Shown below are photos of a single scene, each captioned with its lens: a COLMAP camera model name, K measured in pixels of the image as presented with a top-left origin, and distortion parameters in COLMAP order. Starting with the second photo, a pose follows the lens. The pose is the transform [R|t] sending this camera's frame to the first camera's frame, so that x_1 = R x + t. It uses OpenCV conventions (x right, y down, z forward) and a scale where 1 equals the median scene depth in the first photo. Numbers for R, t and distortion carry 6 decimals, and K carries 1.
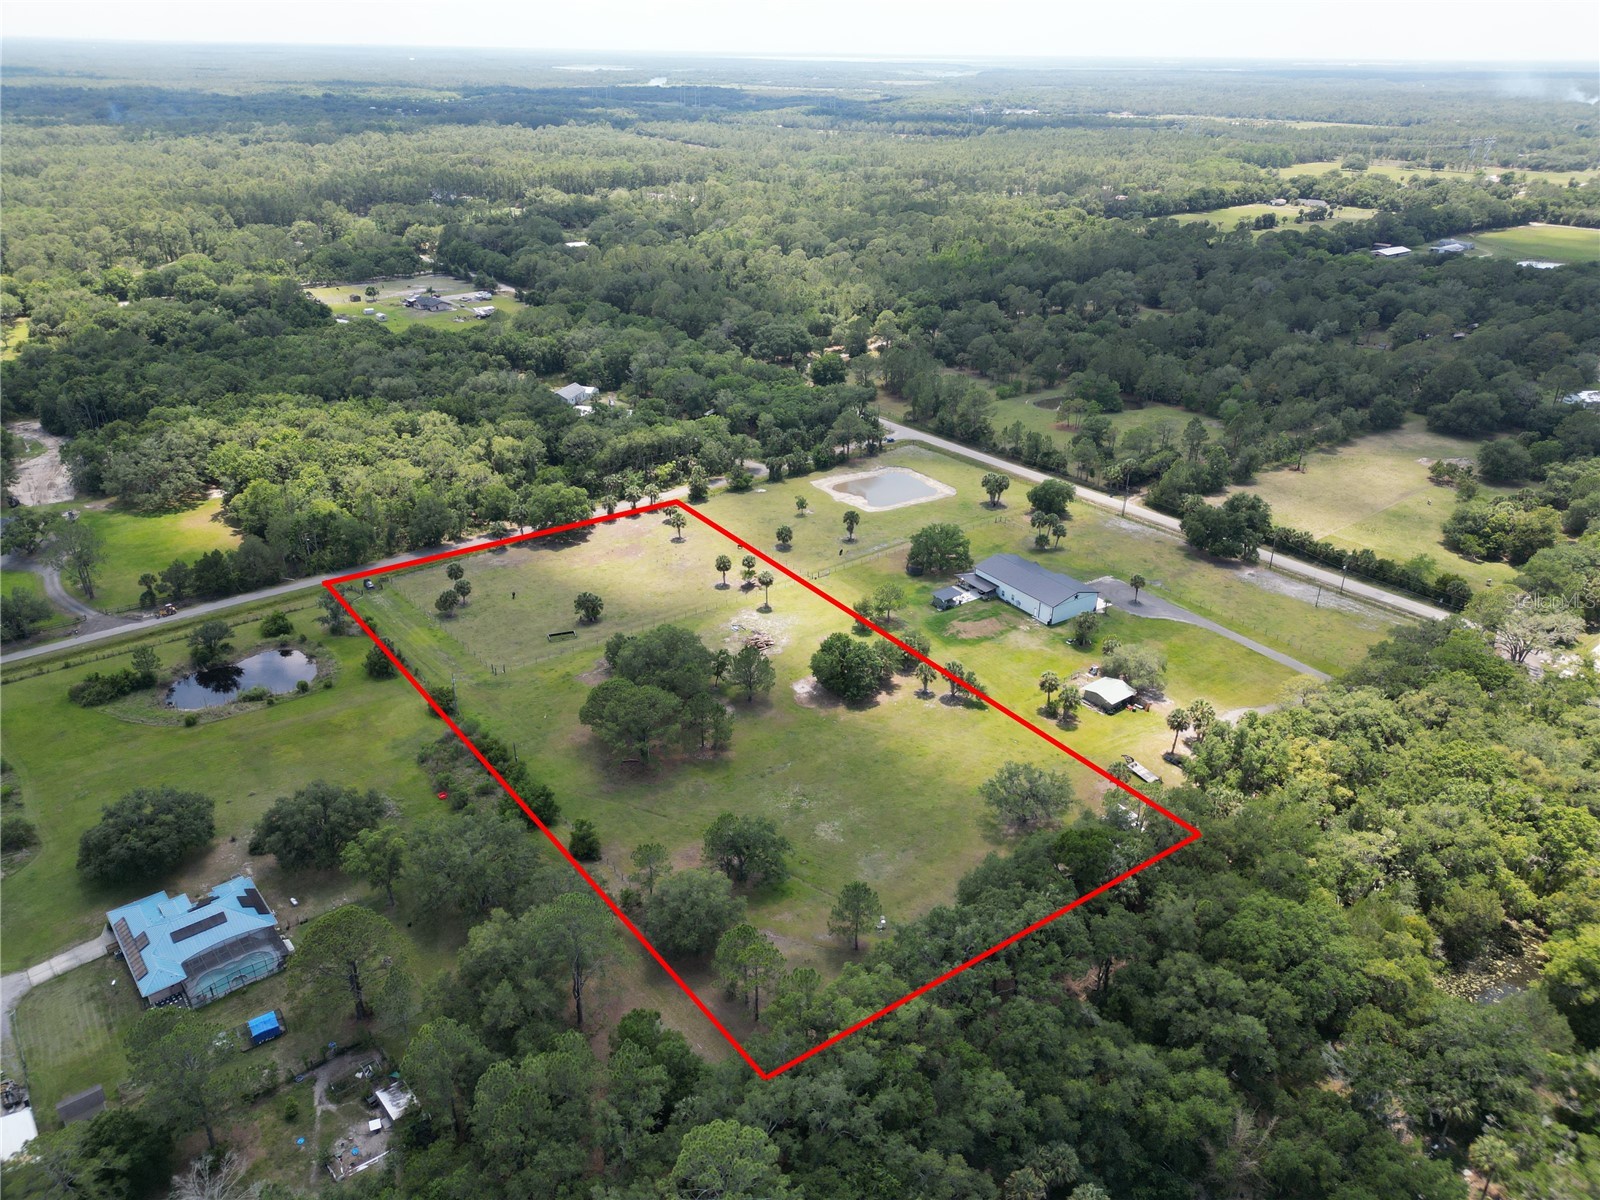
lens RADIAL K [[1104.8, 0, 797.1], [0, 1104.8, 605.9], [0, 0, 1]] dist [0.071343, -0.069518]
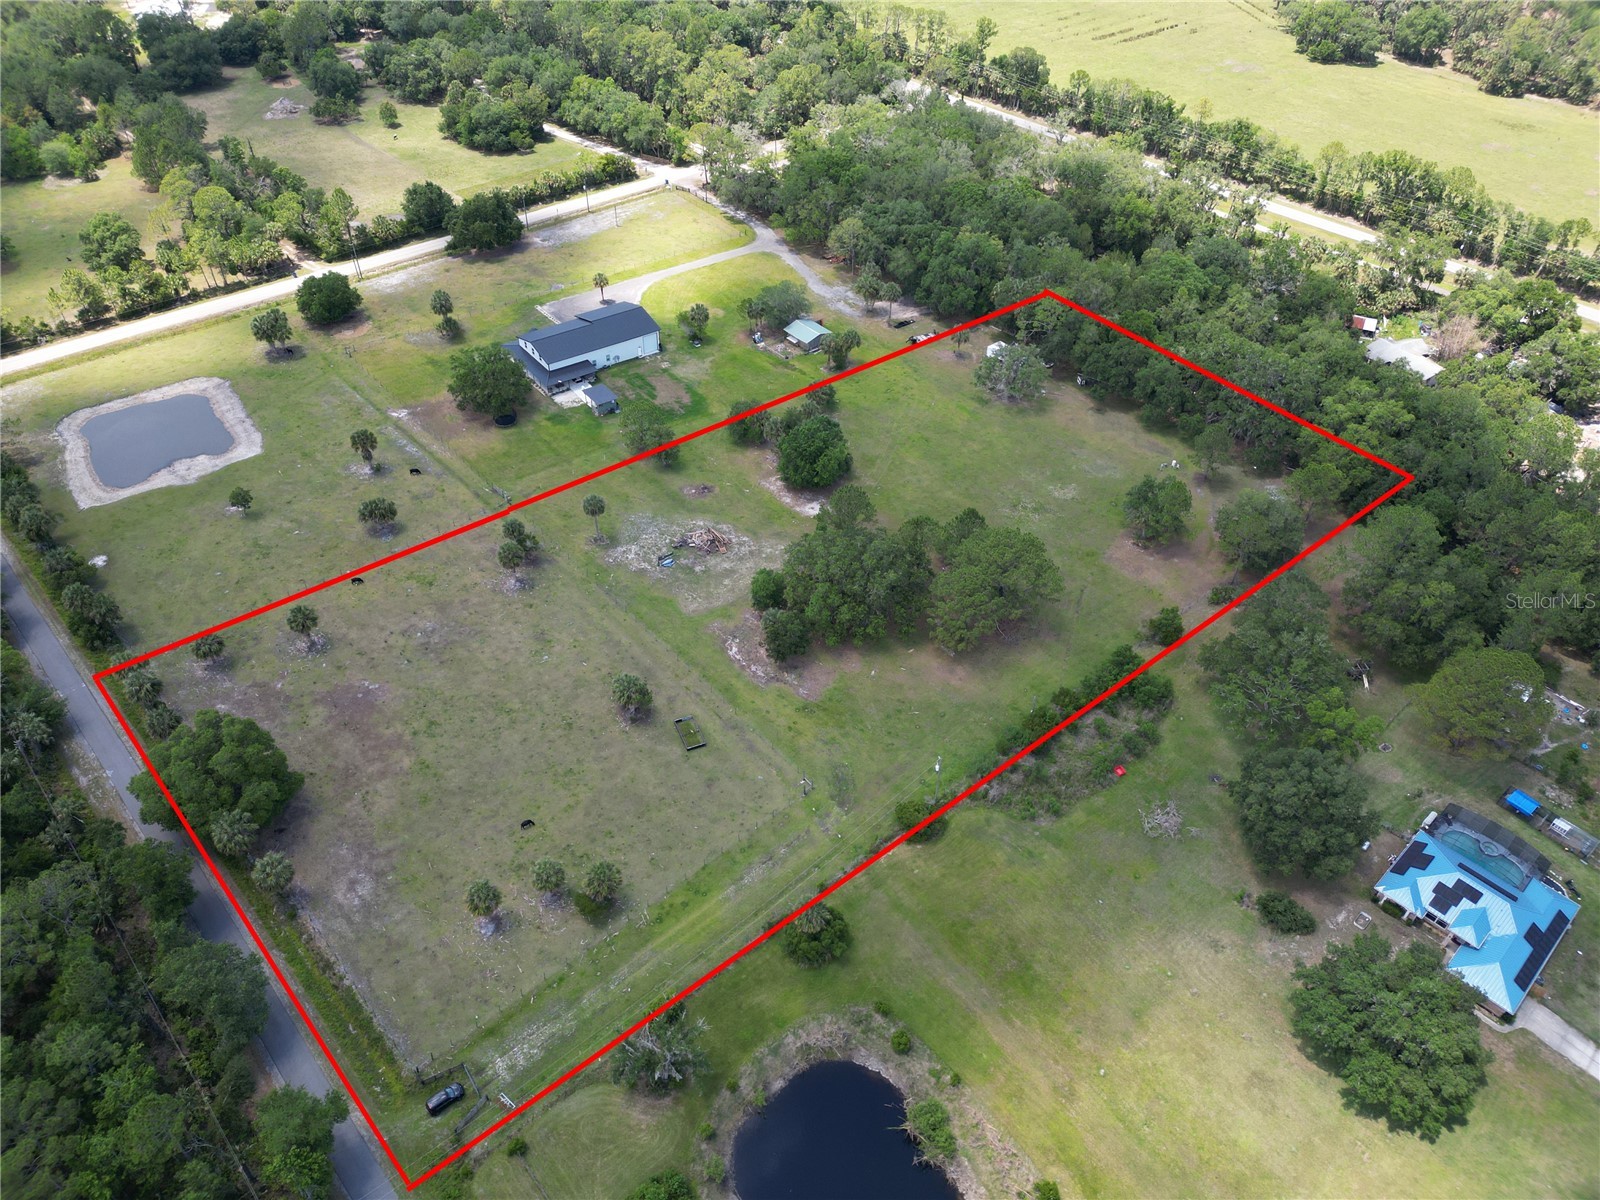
lens RADIAL K [[1104.8, 0, 797.1], [0, 1104.8, 605.9], [0, 0, 1]] dist [0.071343, -0.069518]
pose [[-0.060690, -0.670345, 0.739563, -0.545397], [0.416777, 0.656230, 0.629014, -0.338206], [-0.906980, 0.346408, 0.239558, 0.658026]]
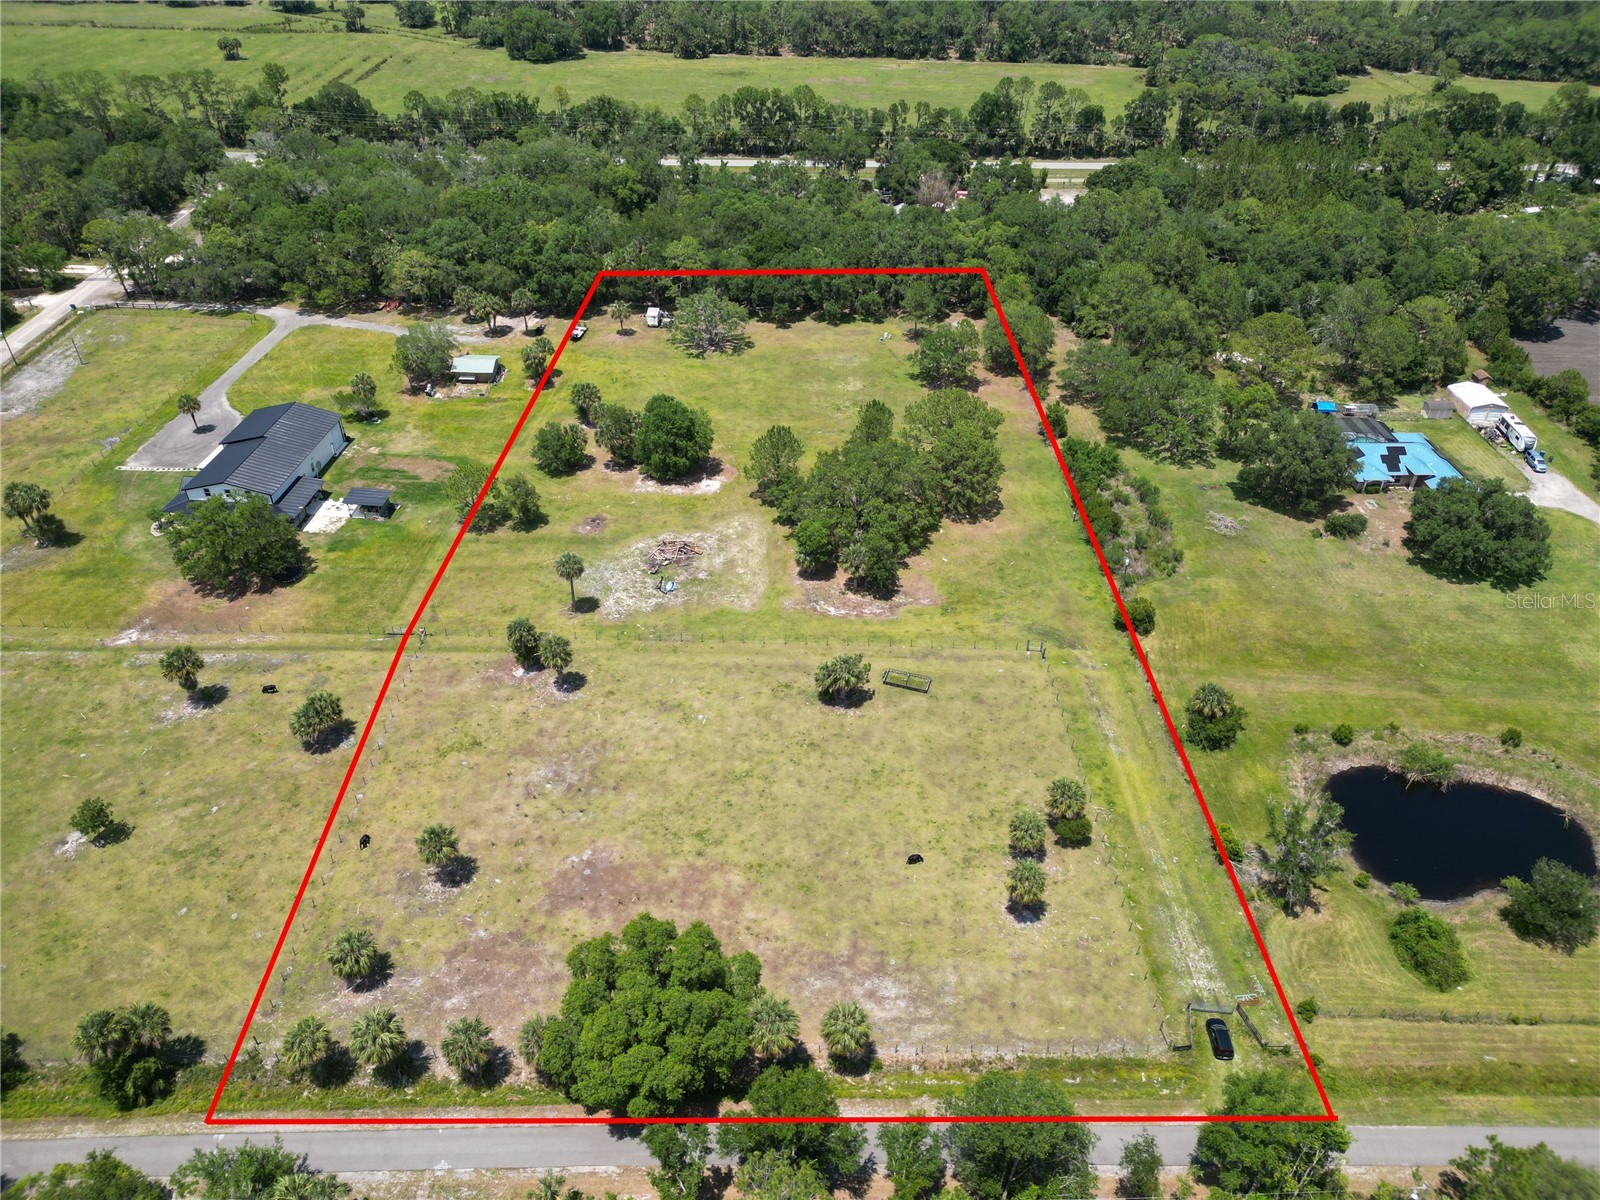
lens RADIAL K [[1104.8, 0, 797.1], [0, 1104.8, 605.9], [0, 0, 1]] dist [0.071343, -0.069518]
pose [[-0.787882, -0.385927, 0.479898, -0.368992], [0.250838, 0.510587, 0.822424, -0.416608], [-0.562425, 0.768350, -0.305477, 1.012160]]
